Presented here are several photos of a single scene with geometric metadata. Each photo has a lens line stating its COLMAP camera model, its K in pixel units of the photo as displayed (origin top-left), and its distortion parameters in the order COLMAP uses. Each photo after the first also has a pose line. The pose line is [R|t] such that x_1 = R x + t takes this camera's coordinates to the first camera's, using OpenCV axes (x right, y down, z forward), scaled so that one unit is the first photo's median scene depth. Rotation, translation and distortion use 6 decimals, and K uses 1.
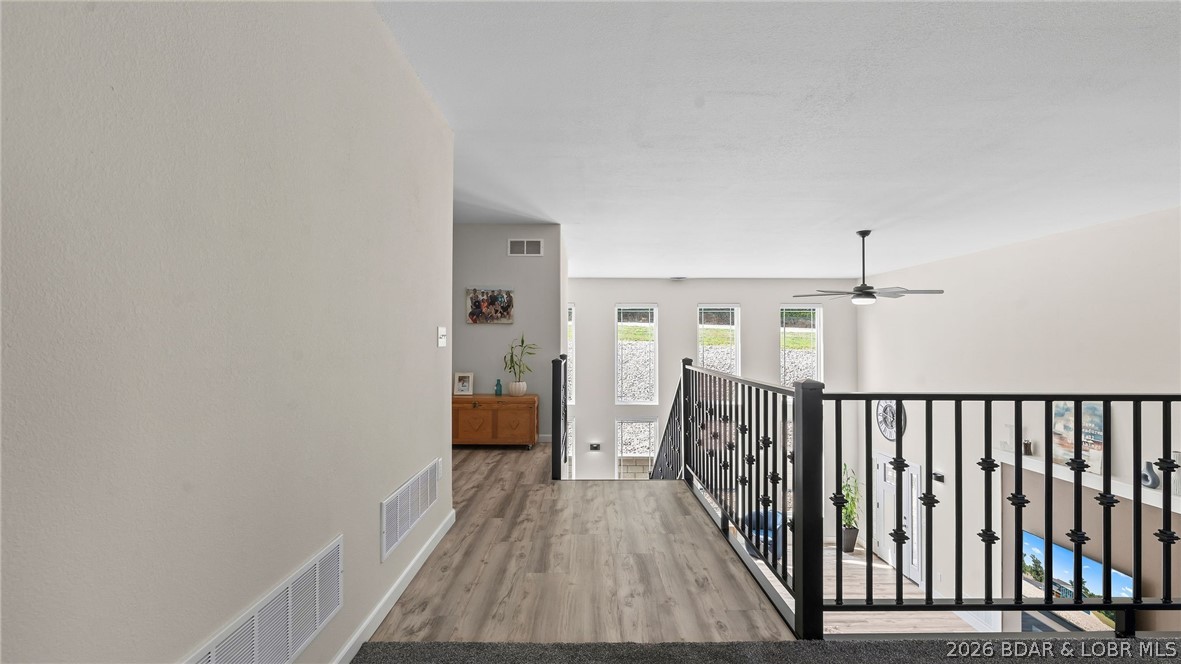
lens RADIAL K [[533.6, 0, 585.2], [0, 533.6, 333.8], [0, 0, 1]] dist [-0.010940, 0.002818]
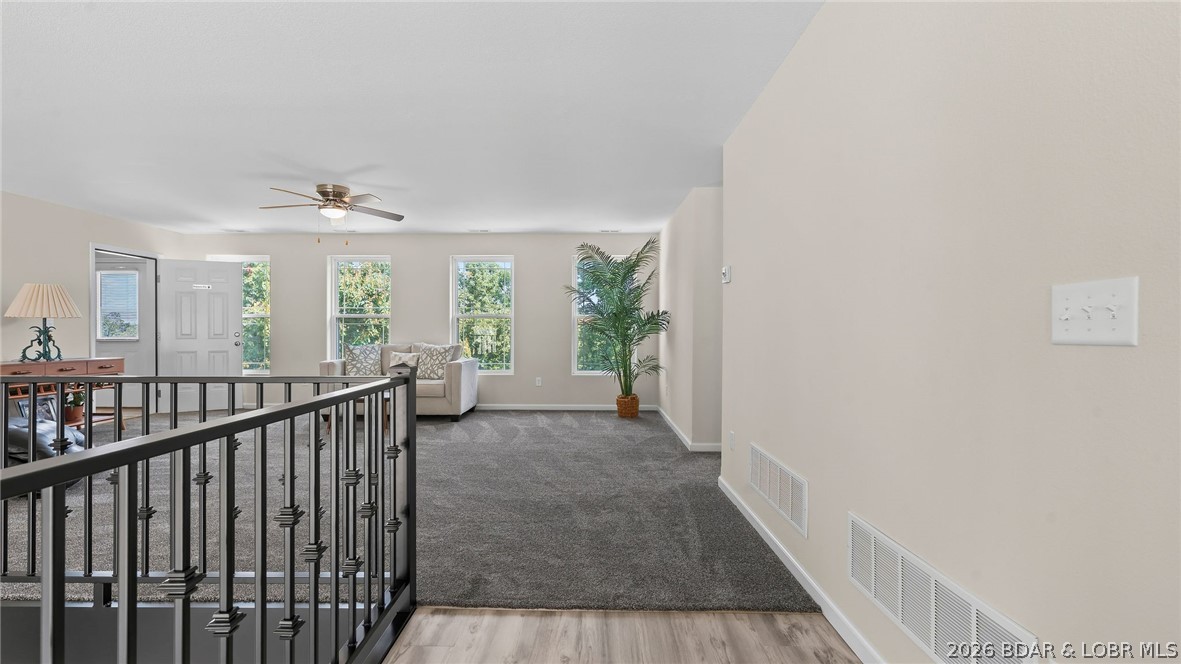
lens RADIAL K [[533.6, 0, 586.2], [0, 533.6, 334.0], [0, 0, 1]] dist [-0.010940, 0.002818]
pose [[-0.999931, -0.005256, 0.010458, 0.050027], [-0.005288, 0.999982, -0.002993, 0.028854], [-0.010442, -0.003048, -0.999941, 1.990578]]
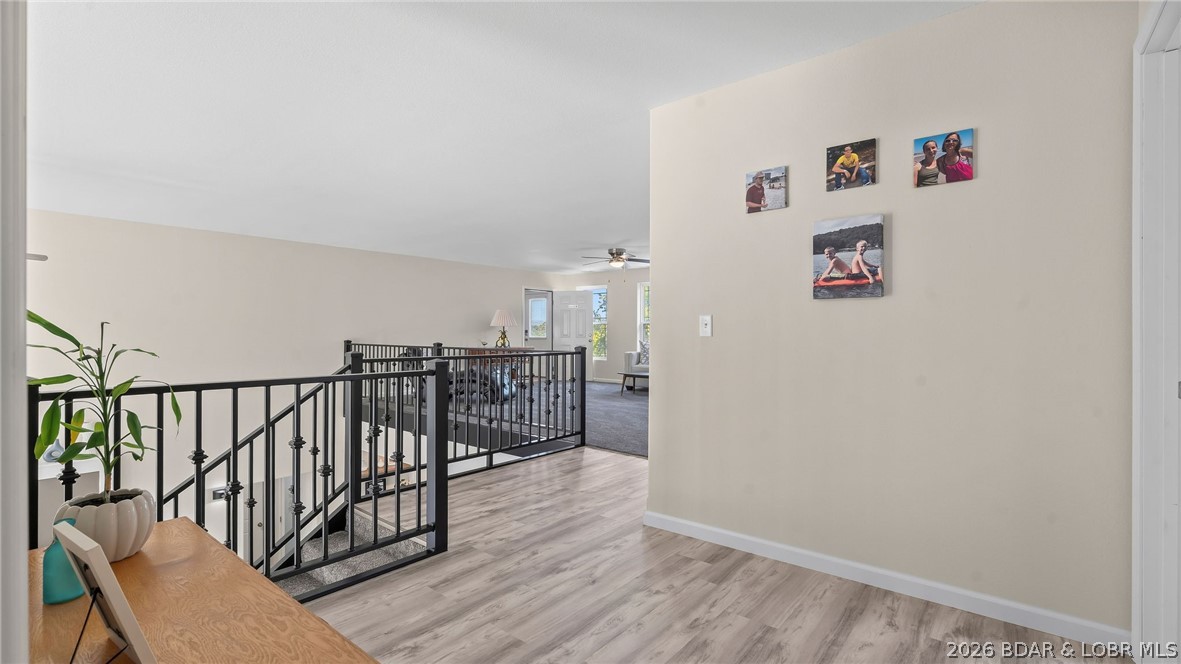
lens RADIAL K [[533.6, 0, 589.8], [0, 533.6, 333.4], [0, 0, 1]] dist [-0.010940, 0.002818]
pose [[-0.768704, -0.006882, 0.639568, -1.250464], [-0.011426, 0.999930, -0.002973, 0.032176], [-0.639503, -0.009593, -0.768729, 2.901086]]
